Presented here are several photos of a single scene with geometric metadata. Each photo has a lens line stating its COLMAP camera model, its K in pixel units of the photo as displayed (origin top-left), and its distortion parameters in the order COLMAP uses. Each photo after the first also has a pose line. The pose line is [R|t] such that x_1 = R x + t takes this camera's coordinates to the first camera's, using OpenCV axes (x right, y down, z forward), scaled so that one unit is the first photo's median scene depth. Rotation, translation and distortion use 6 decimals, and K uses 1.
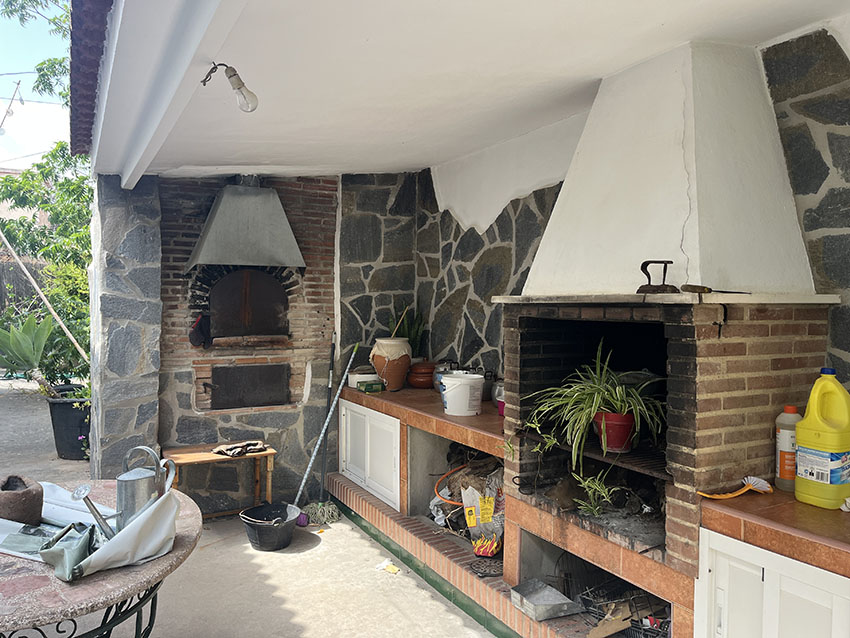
lens RADIAL K [[644.0, 0, 411.8], [0, 644.0, 313.2], [0, 0, 1]] dist [0.028632, -0.050545]
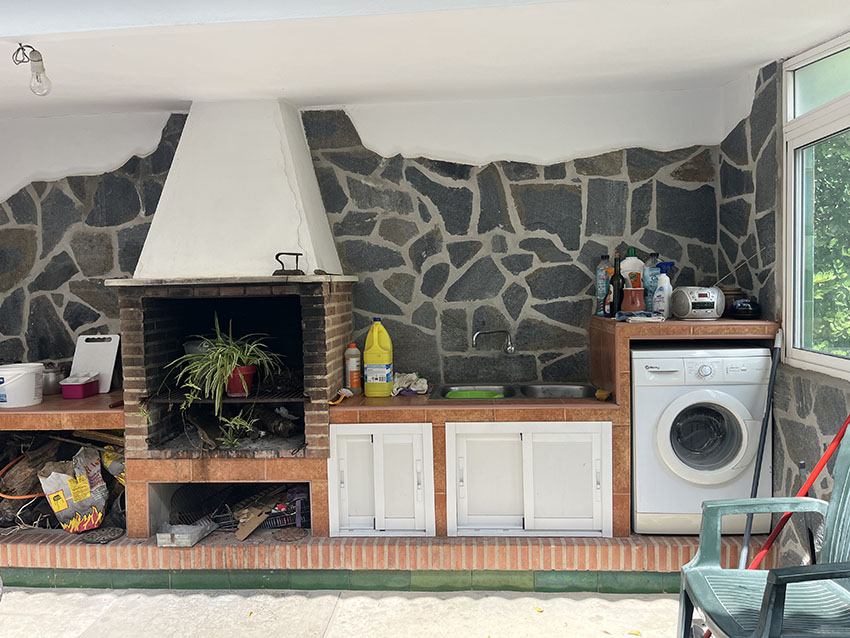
lens RADIAL K [[644.0, 0, 428.2], [0, 644.0, 317.6], [0, 0, 1]] dist [0.028632, -0.050545]
pose [[0.512981, -0.058968, 0.856372, -0.630595], [0.035154, 0.998244, 0.047678, 0.004976], [-0.857680, 0.005647, 0.514154, -0.009546]]
